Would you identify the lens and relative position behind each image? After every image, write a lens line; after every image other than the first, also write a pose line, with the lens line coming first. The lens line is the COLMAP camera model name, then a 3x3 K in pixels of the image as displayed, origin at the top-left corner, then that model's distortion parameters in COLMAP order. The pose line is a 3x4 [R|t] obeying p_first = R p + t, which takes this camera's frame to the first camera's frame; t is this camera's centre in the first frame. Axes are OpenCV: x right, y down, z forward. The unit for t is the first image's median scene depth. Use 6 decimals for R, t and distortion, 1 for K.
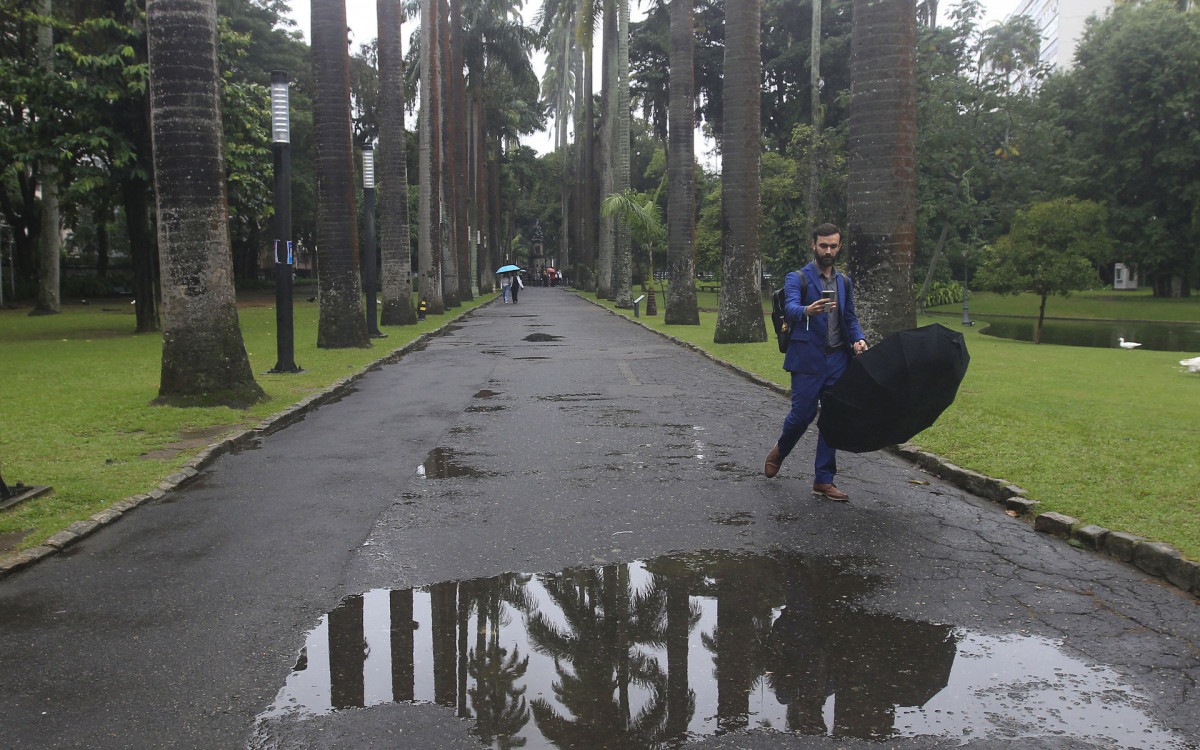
lens RADIAL K [[935.4, 0, 600.0], [0, 935.4, 375.0], [0, 0, 1]] dist [-0.077216, 0.063474]
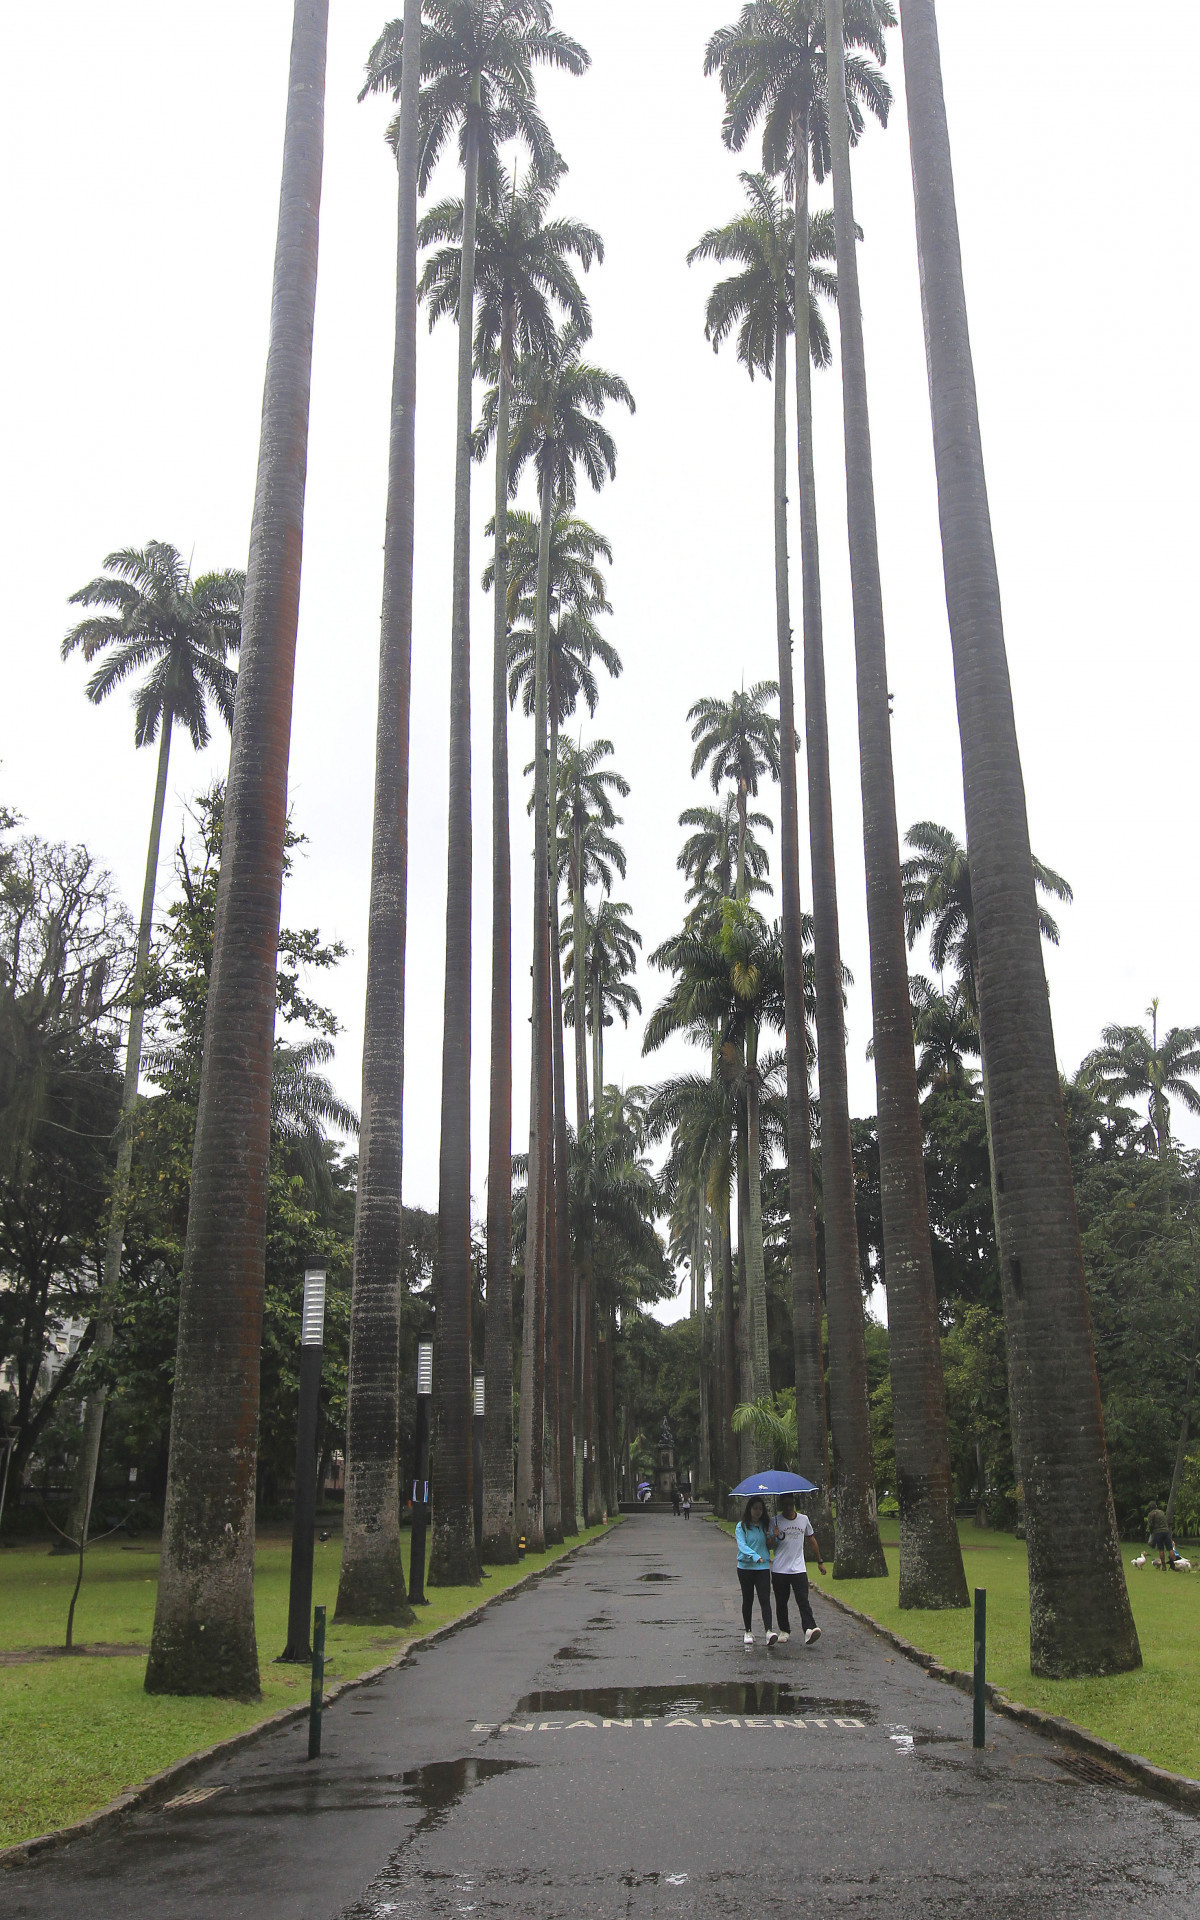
lens RADIAL K [[1496.6, 0, 645.9], [0, 1496.6, 960.7], [0, 0, 1]] dist [-0.077216, 0.063474]
pose [[0.996256, -0.040057, -0.076618, 0.074885], [0.002852, 0.900940, -0.433934, 0.053403], [0.086410, 0.432091, 0.897681, -0.678875]]
